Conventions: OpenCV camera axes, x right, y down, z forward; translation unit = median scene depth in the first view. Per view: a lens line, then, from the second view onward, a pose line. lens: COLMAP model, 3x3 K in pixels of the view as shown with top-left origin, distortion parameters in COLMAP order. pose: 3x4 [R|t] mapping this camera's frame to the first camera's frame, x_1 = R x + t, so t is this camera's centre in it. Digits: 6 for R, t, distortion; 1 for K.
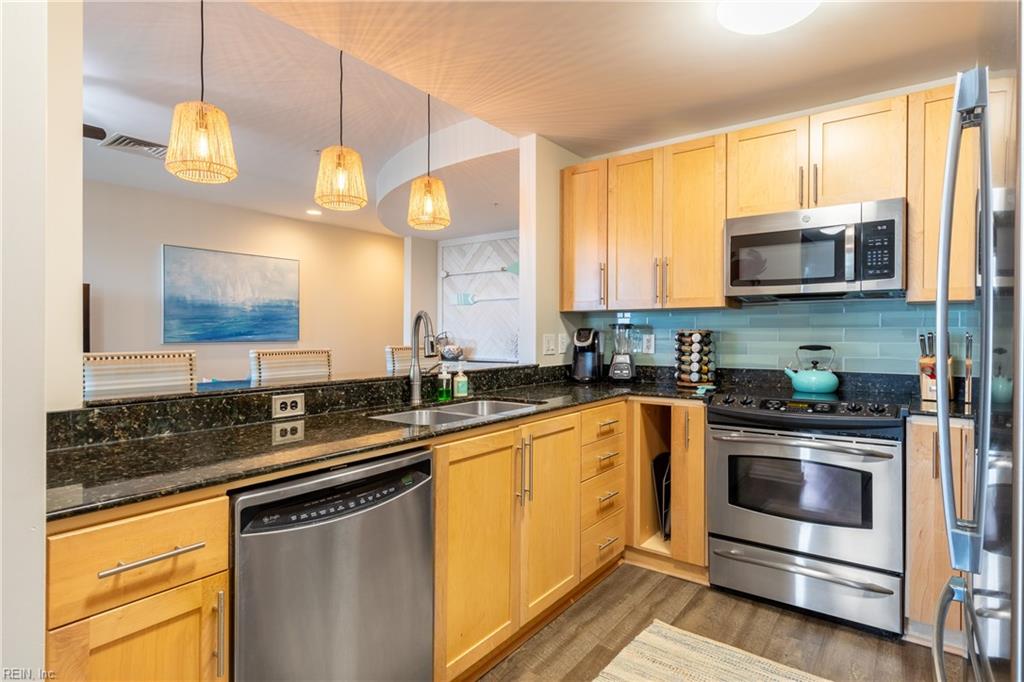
lens RADIAL K [[537.9, 0, 508.7], [0, 537.9, 324.6], [0, 0, 1]] dist [0.001812, -0.000065]
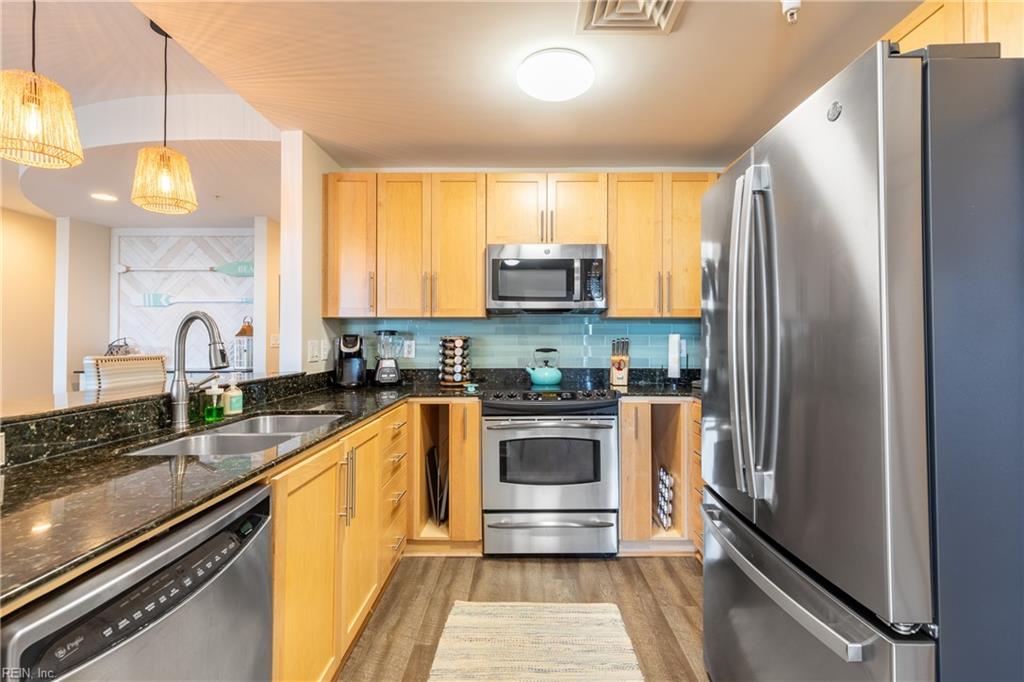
lens RADIAL K [[468.2, 0, 516.9], [0, 468.2, 326.1], [0, 0, 1]] dist [0.011064, -0.001567]
pose [[0.800234, 0.016029, 0.599473, -0.170892], [-0.008657, 0.999847, -0.015178, 0.001879], [-0.599625, 0.006957, 0.800251, 0.127895]]
